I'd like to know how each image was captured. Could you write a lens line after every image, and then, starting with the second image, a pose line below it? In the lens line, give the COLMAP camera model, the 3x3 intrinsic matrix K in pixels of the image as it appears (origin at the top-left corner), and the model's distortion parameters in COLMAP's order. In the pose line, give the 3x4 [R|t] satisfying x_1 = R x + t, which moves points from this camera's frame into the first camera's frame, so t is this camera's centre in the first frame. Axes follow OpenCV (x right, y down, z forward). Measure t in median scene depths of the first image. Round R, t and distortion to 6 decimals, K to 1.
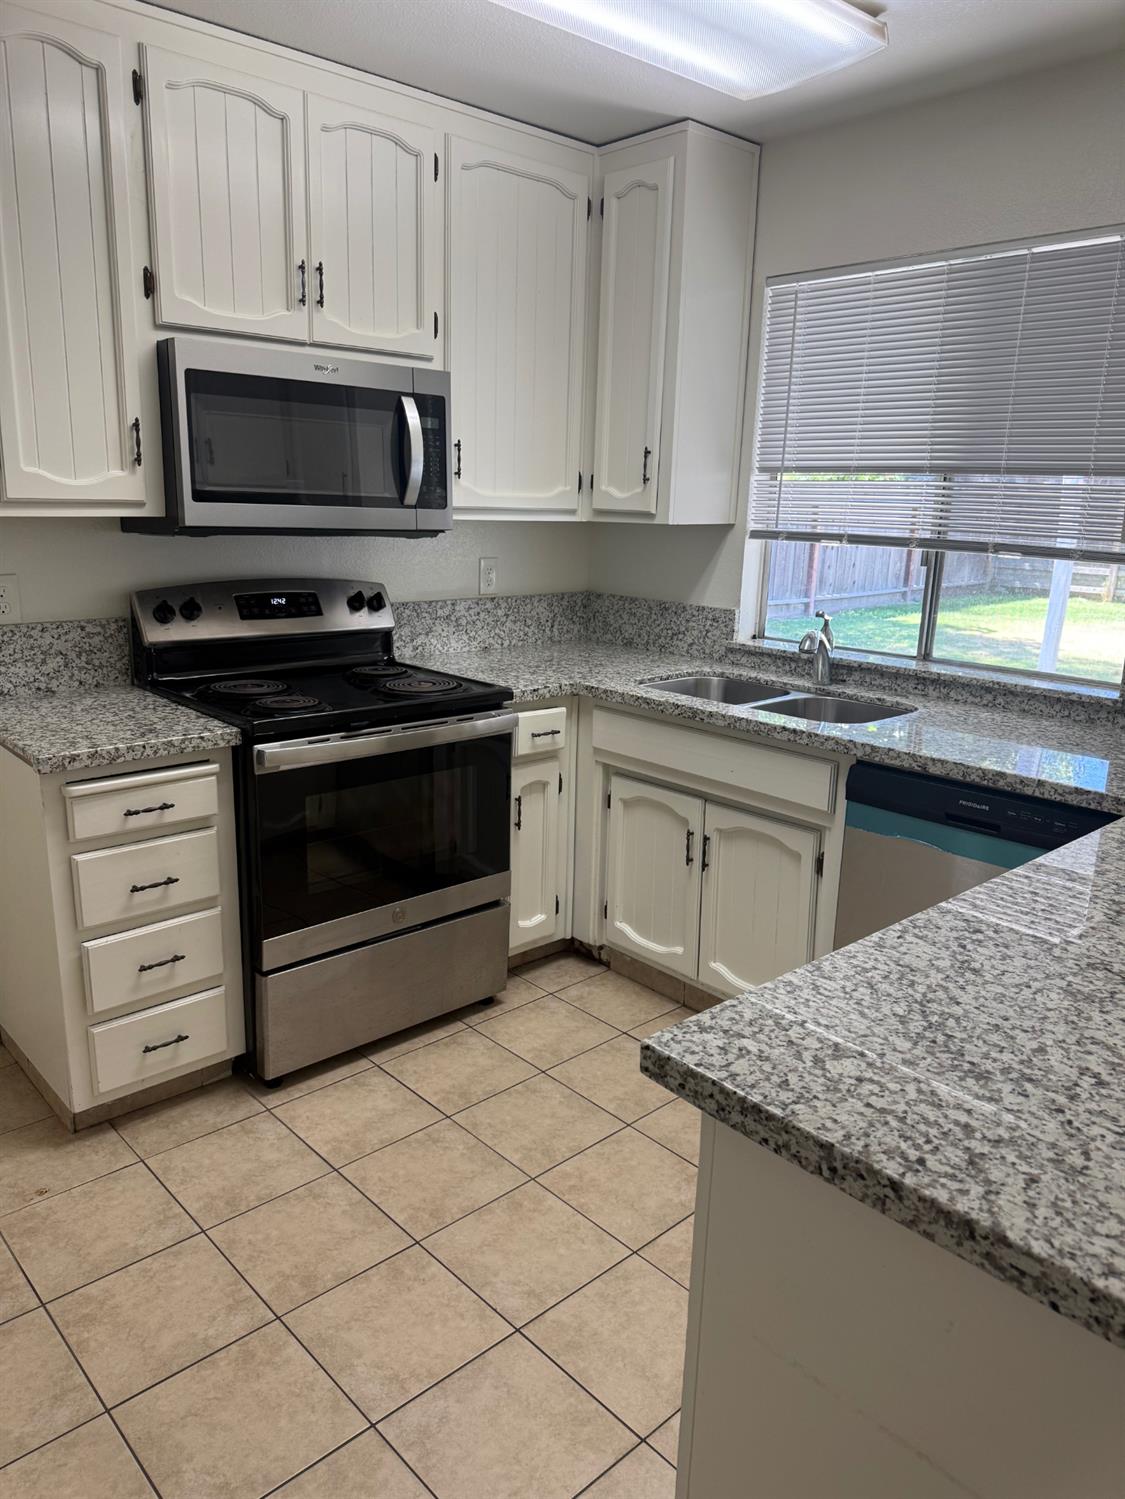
lens RADIAL K [[1067.4, 0, 550.6], [0, 1067.4, 749.2], [0, 0, 1]] dist [0.051649, -0.067588]
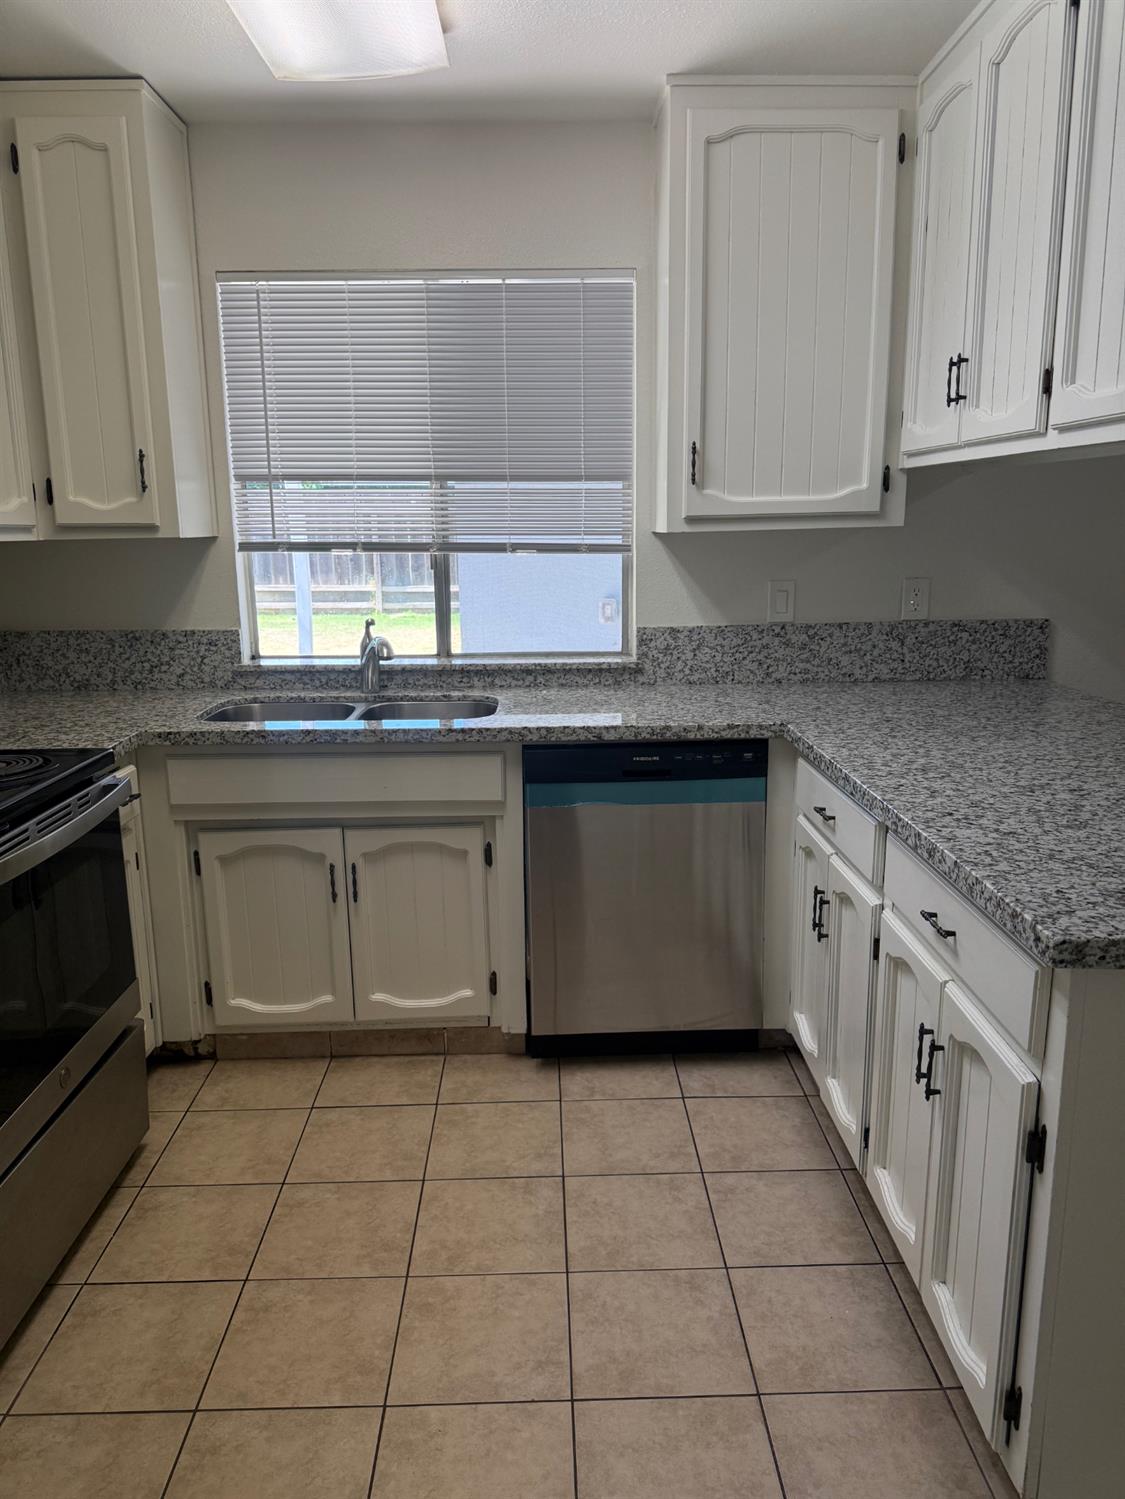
lens RADIAL K [[1067.4, 0, 566.4], [0, 1067.4, 747.1], [0, 0, 1]] dist [0.051649, -0.067588]
pose [[0.643532, -0.181052, 0.743698, -0.397530], [0.201022, 0.977492, 0.064022, -0.039850], [-0.738550, 0.108299, 0.665443, 0.221890]]
